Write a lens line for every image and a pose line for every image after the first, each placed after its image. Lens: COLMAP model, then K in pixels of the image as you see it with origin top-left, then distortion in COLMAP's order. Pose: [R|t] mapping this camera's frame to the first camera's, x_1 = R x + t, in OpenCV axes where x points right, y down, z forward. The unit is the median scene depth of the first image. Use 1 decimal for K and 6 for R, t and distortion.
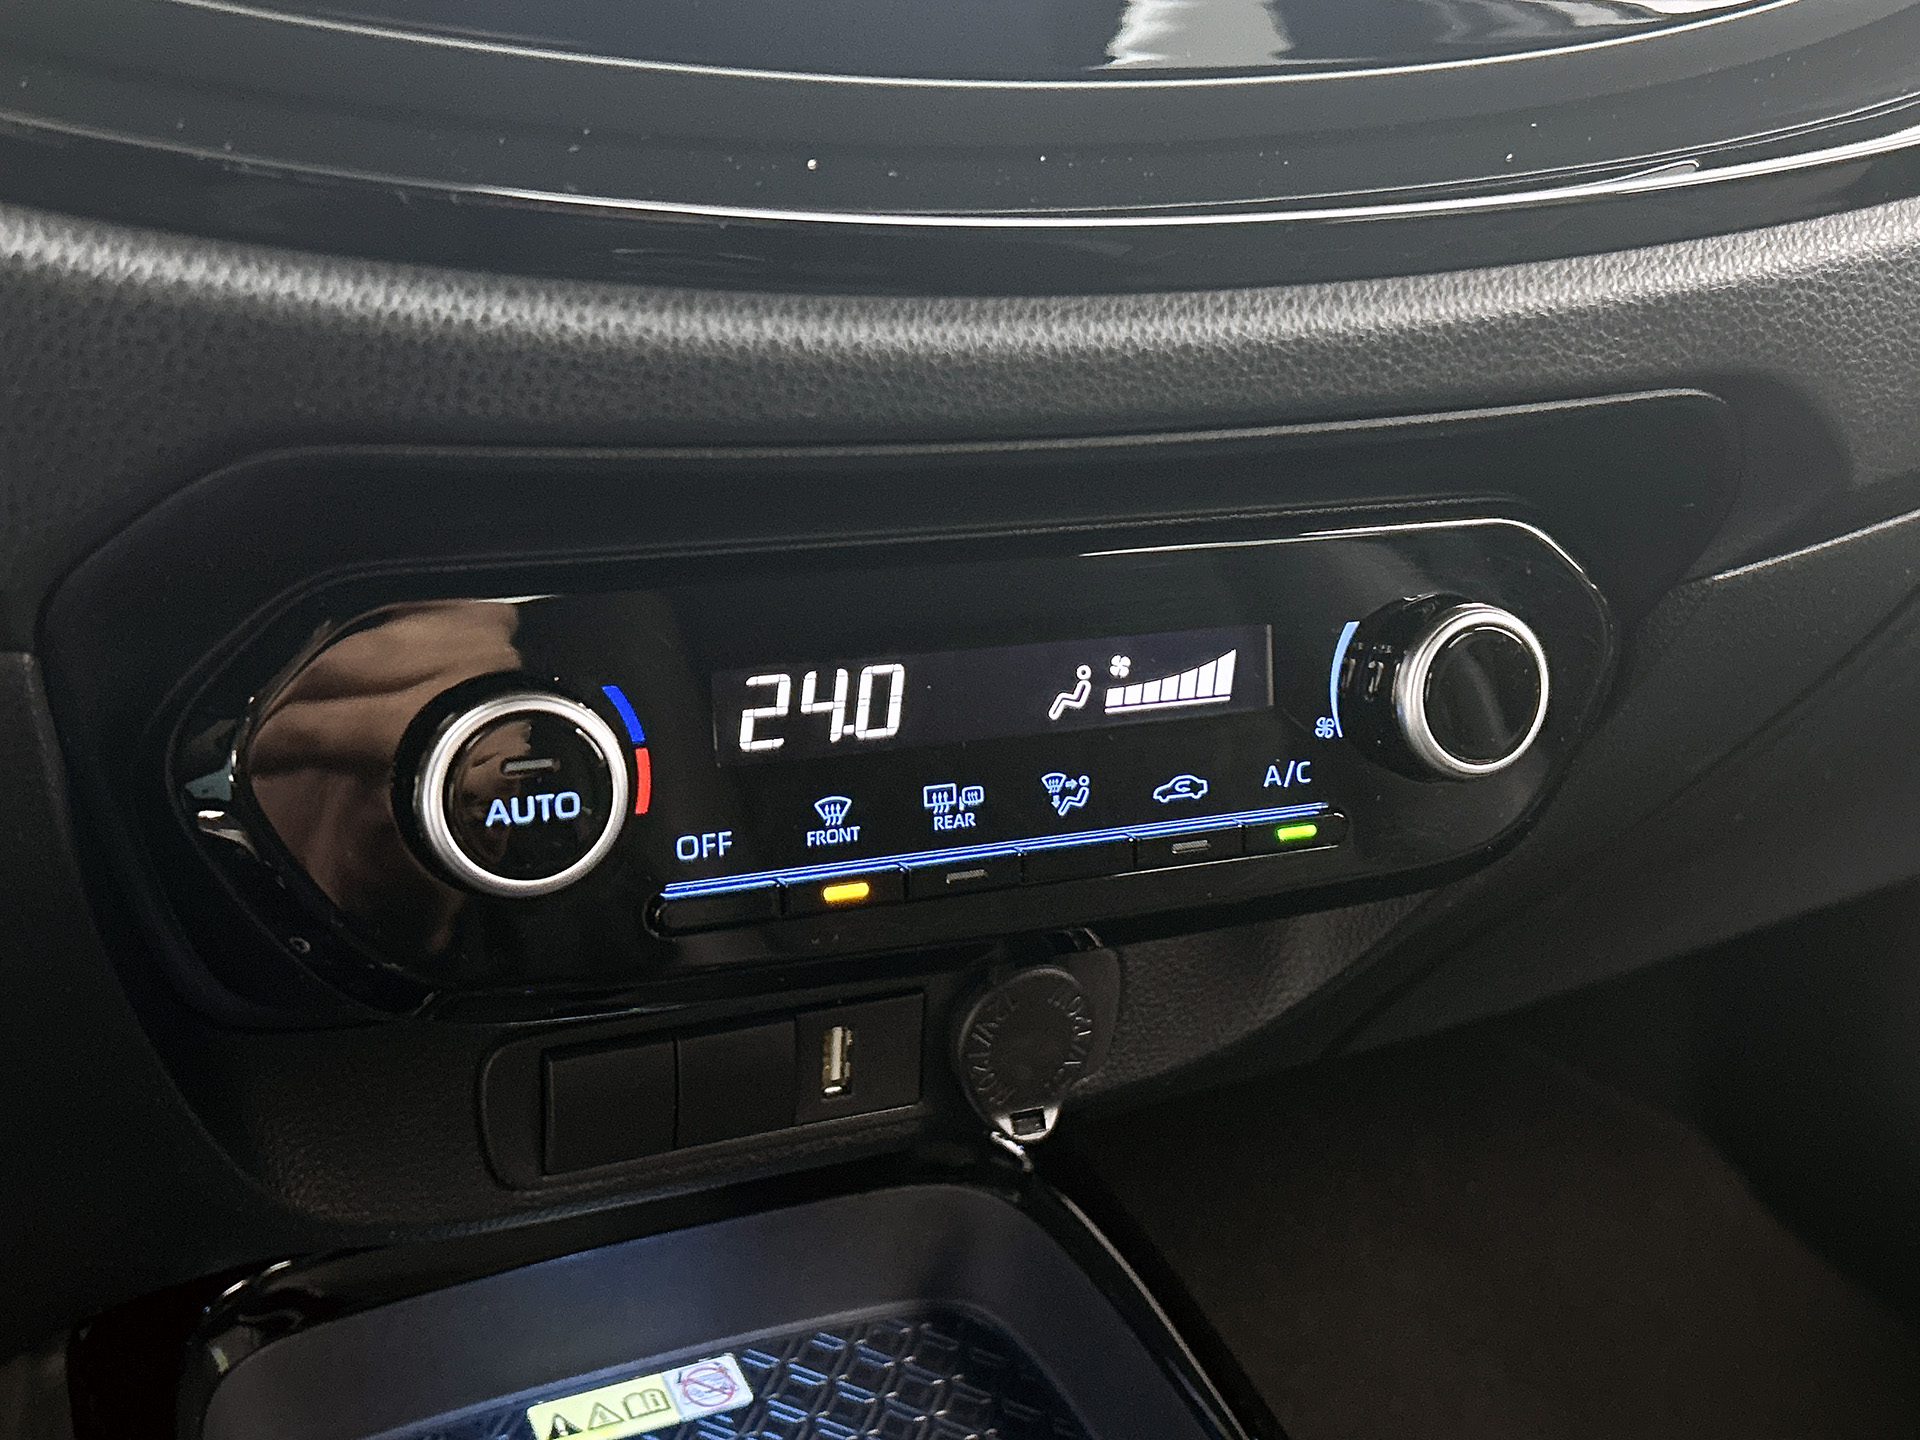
lens RADIAL K [[2231.0, 0, 918.4], [0, 2231.0, 702.3], [0, 0, 1]] dist [0.098738, 0.000000]
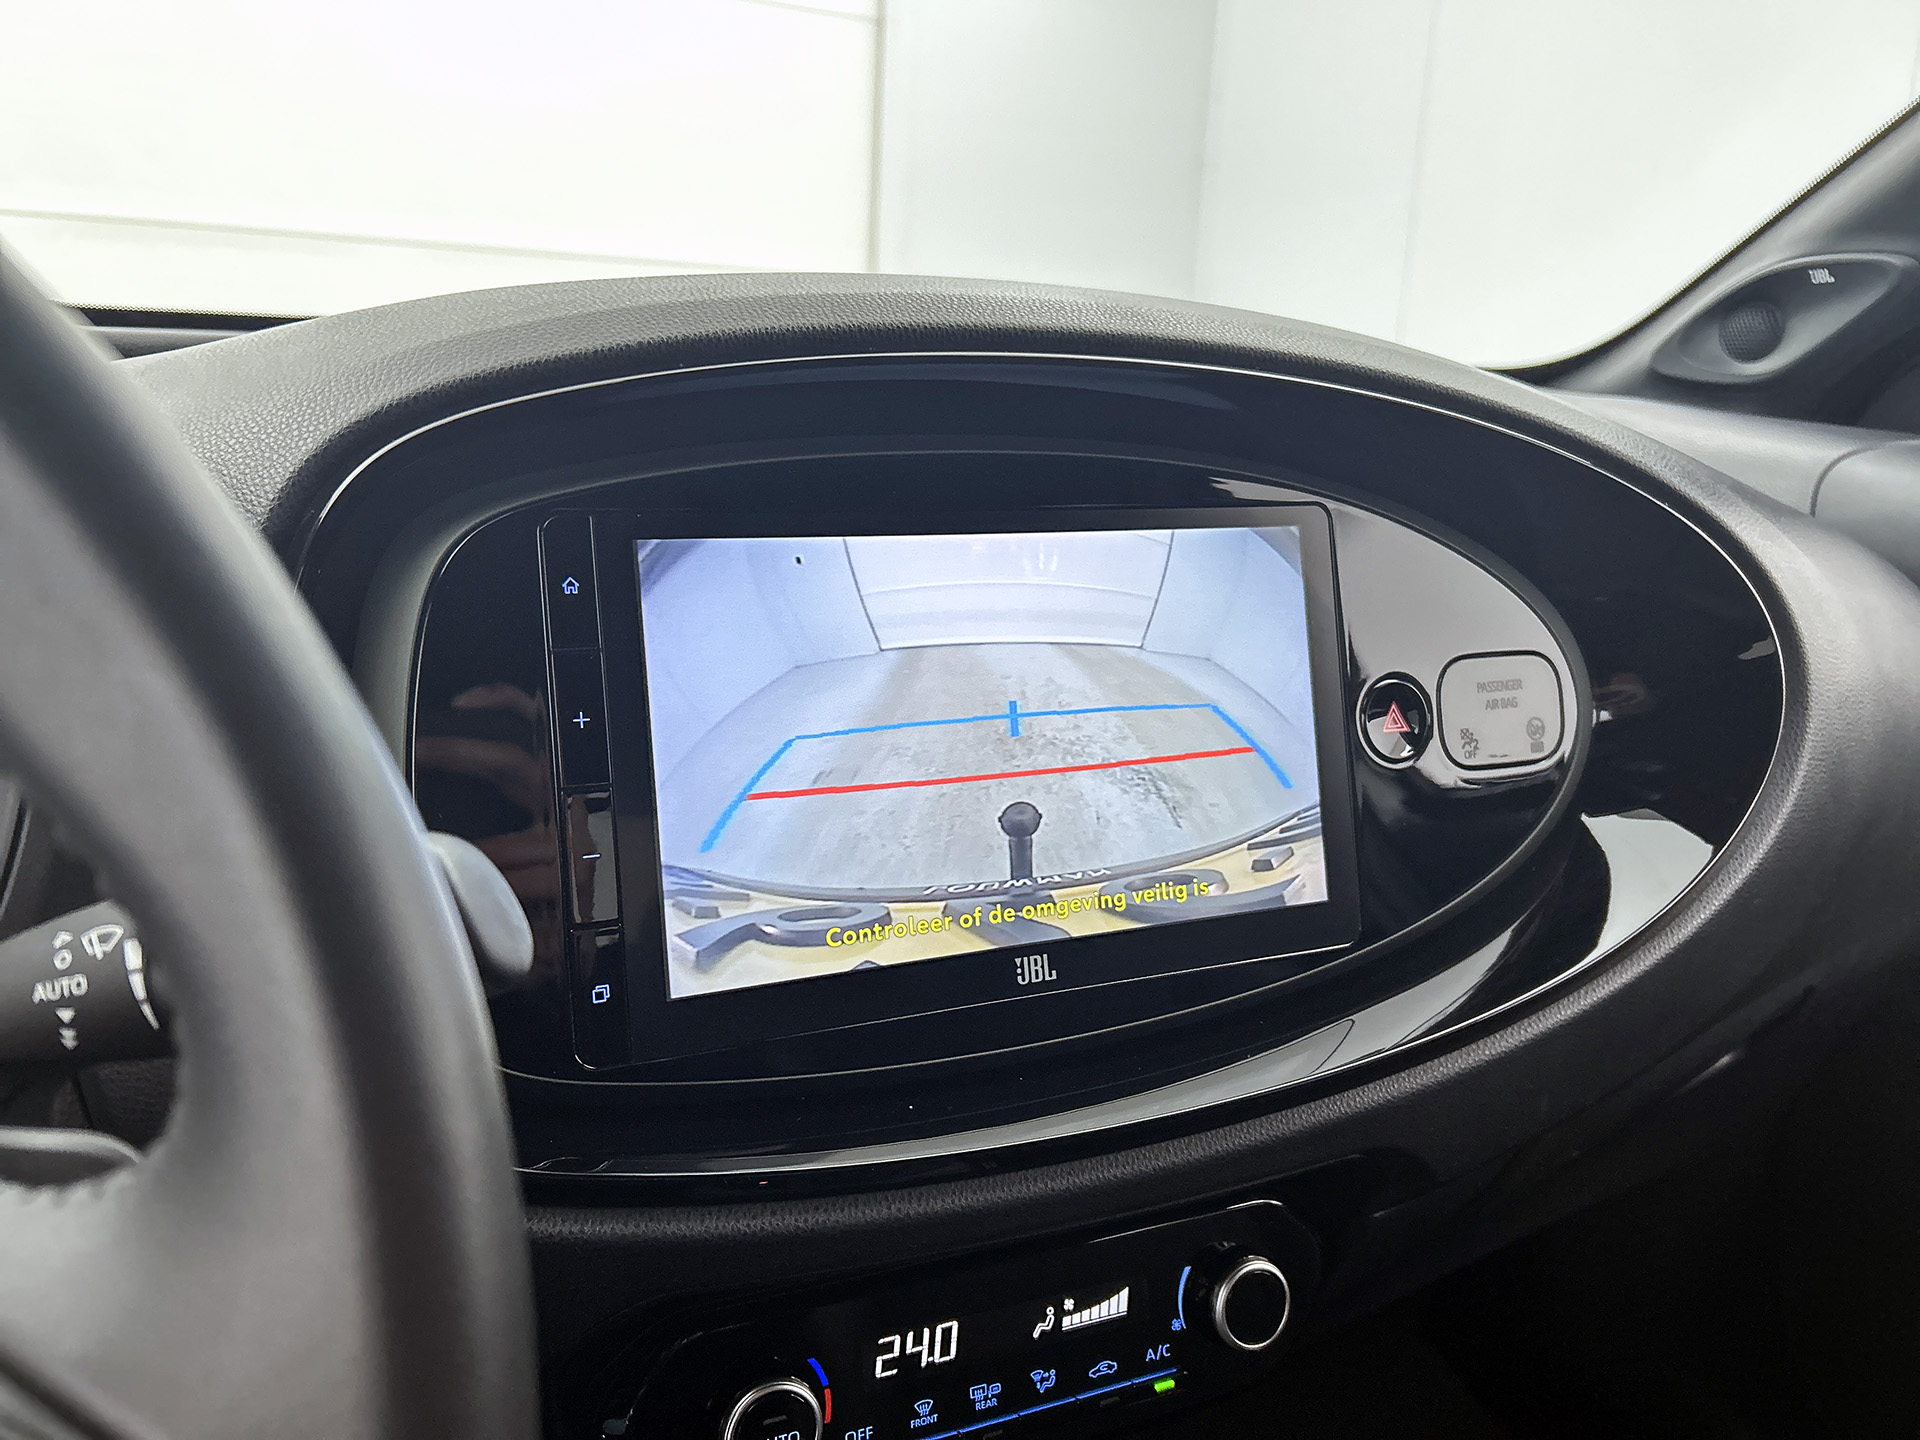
lens RADIAL K [[1463.0, 0, 961.1], [0, 1463.0, 700.0], [0, 0, 1]] dist [0.029400, -0.027549]
pose [[0.999422, -0.023240, 0.024813, -0.022009], [0.026883, 0.987014, -0.158371, -0.333430], [-0.020810, 0.158947, 0.987068, -0.333097]]
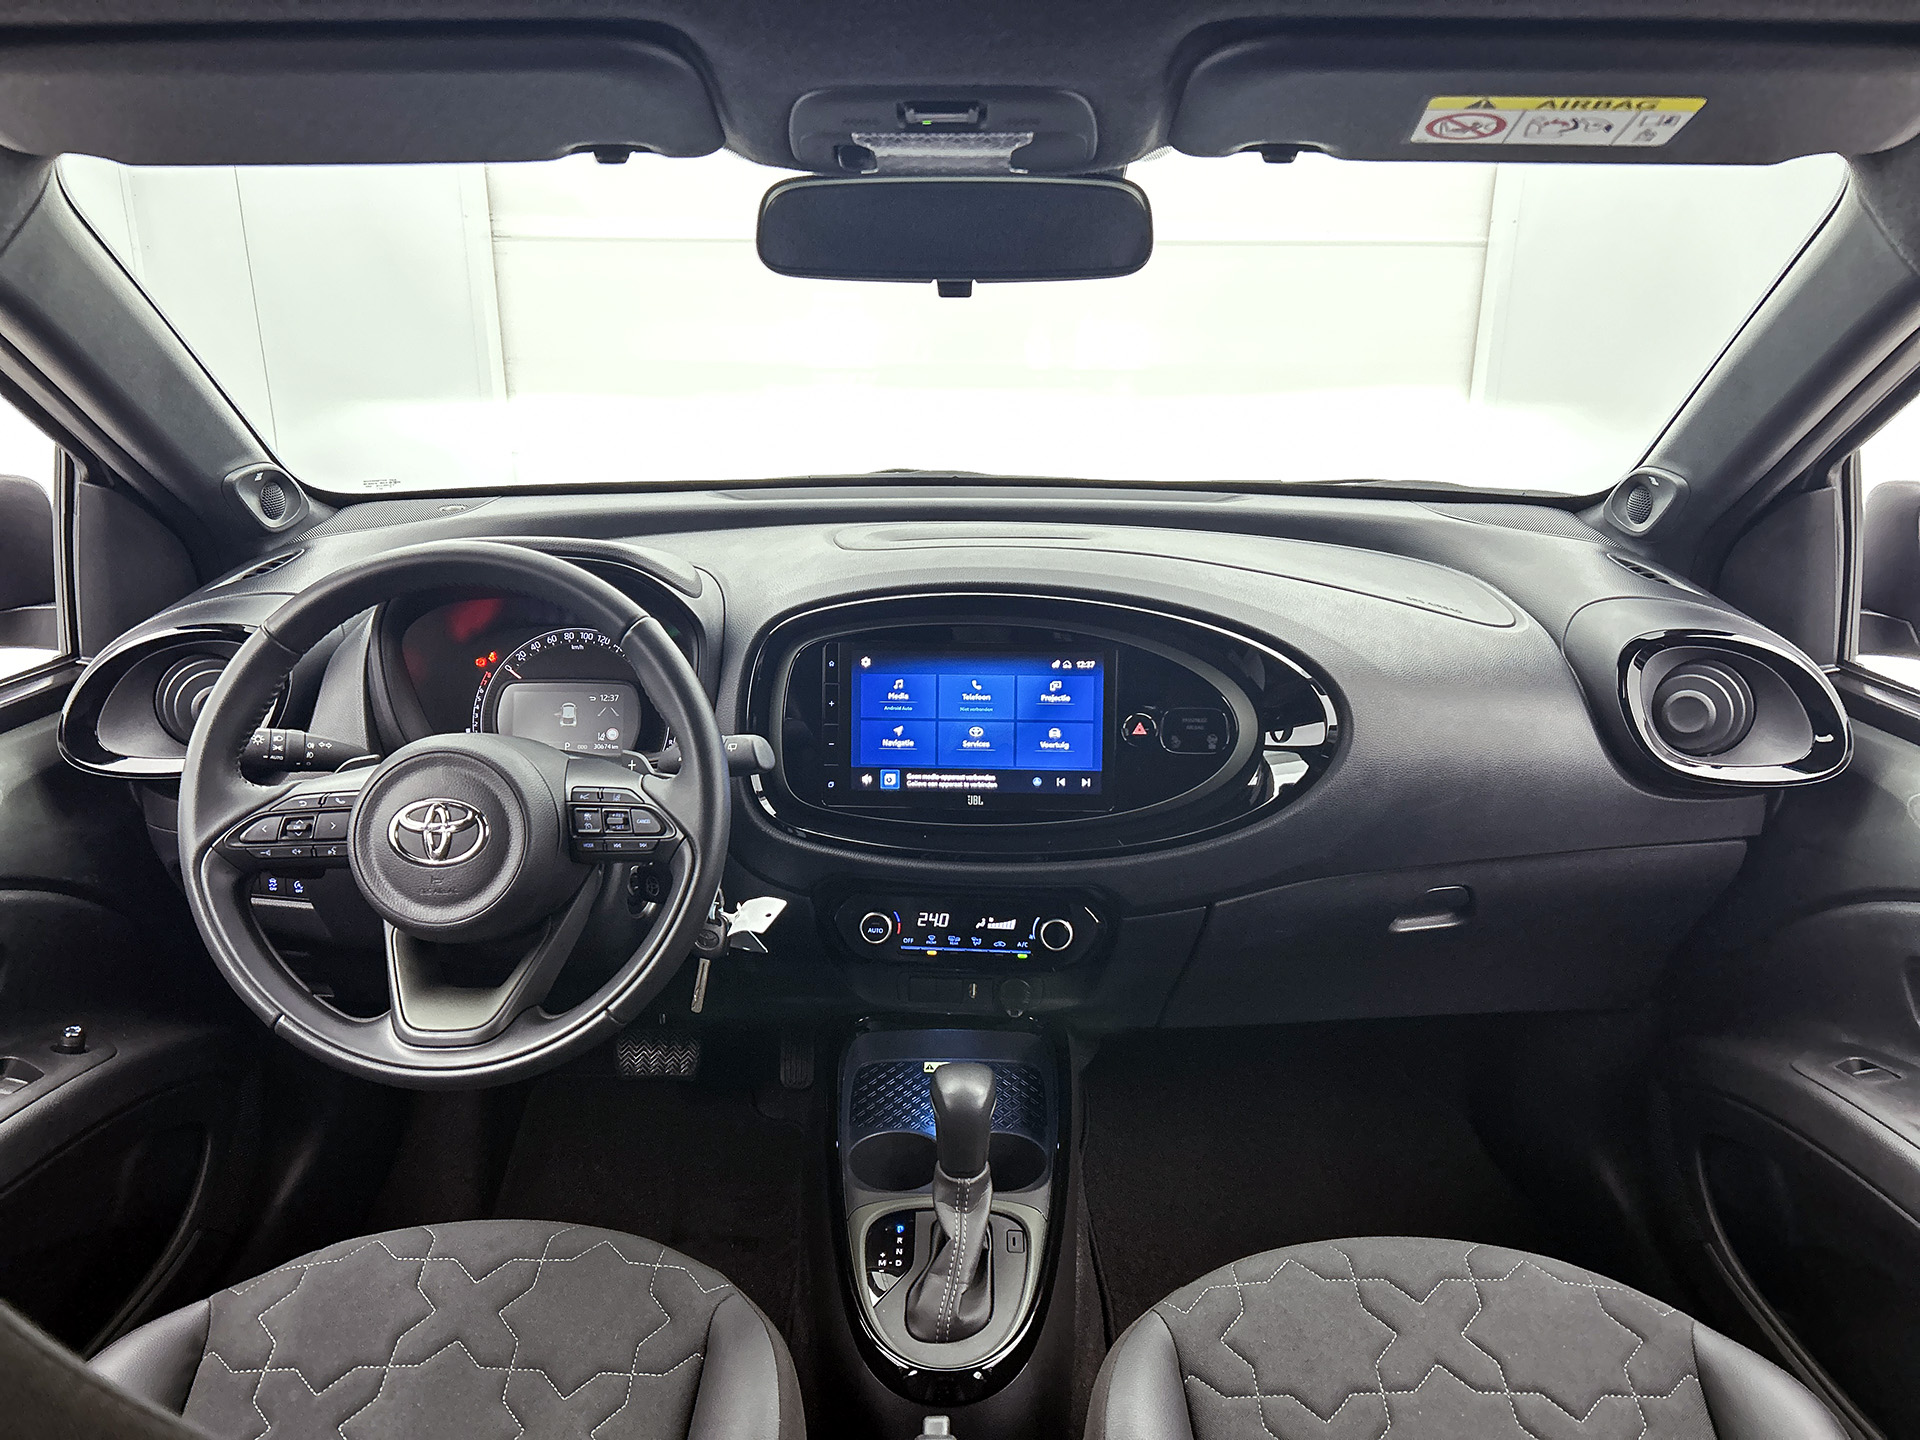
lens RADIAL K [[1454.1, 0, 971.9], [0, 1454.1, 731.2], [0, 0, 1]] dist [0.057259, -0.013505]
pose [[0.898439, 0.093740, -0.428975, 1.543114], [-0.121113, 0.991953, -0.036893, -0.339520], [0.422065, 0.085101, 0.902562, -2.294561]]
